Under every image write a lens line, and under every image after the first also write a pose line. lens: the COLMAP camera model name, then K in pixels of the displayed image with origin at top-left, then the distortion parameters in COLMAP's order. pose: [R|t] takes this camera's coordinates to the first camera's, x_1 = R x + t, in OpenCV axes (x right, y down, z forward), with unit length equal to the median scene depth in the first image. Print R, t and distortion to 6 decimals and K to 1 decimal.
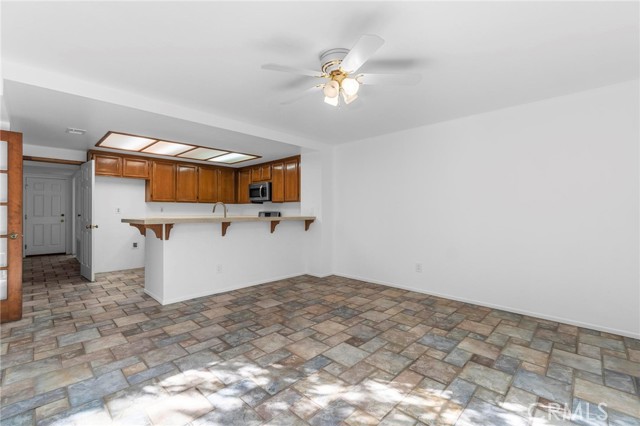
lens RADIAL K [[278.6, 0, 317.0], [0, 278.6, 212.4], [0, 0, 1]] dist [-0.002713, -0.000289]
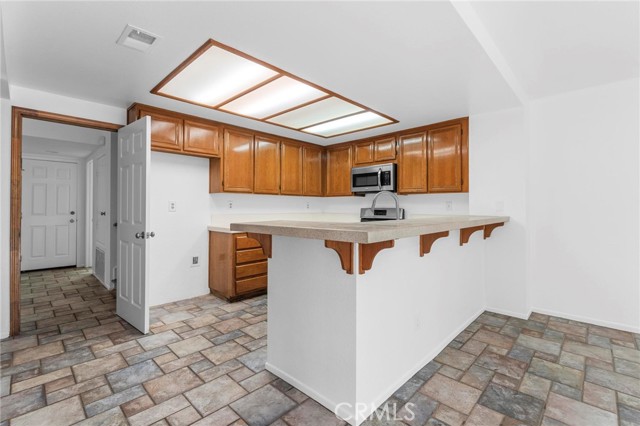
lens RADIAL K [[286.0, 0, 316.6], [0, 286.0, 206.2], [0, 0, 1]] dist [0.001449, -0.000005]
pose [[0.999999, 0.000317, 0.001655, -0.490181], [-0.000301, 0.999951, -0.009878, -0.000955], [-0.001658, 0.009877, 0.999950, 0.444960]]
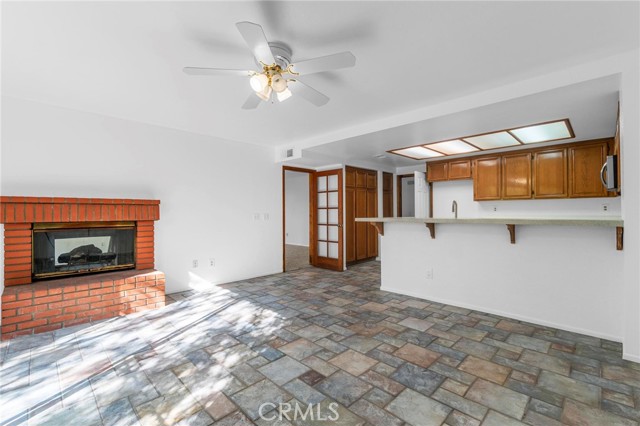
lens RADIAL K [[284.9, 0, 315.9], [0, 284.9, 215.3], [0, 0, 1]] dist [0.000304, -0.000059]
pose [[-0.016326, 0.009719, -0.999819, 0.540079], [0.003706, 0.999946, 0.009660, -0.000124], [0.999860, -0.003547, -0.016361, 0.591906]]
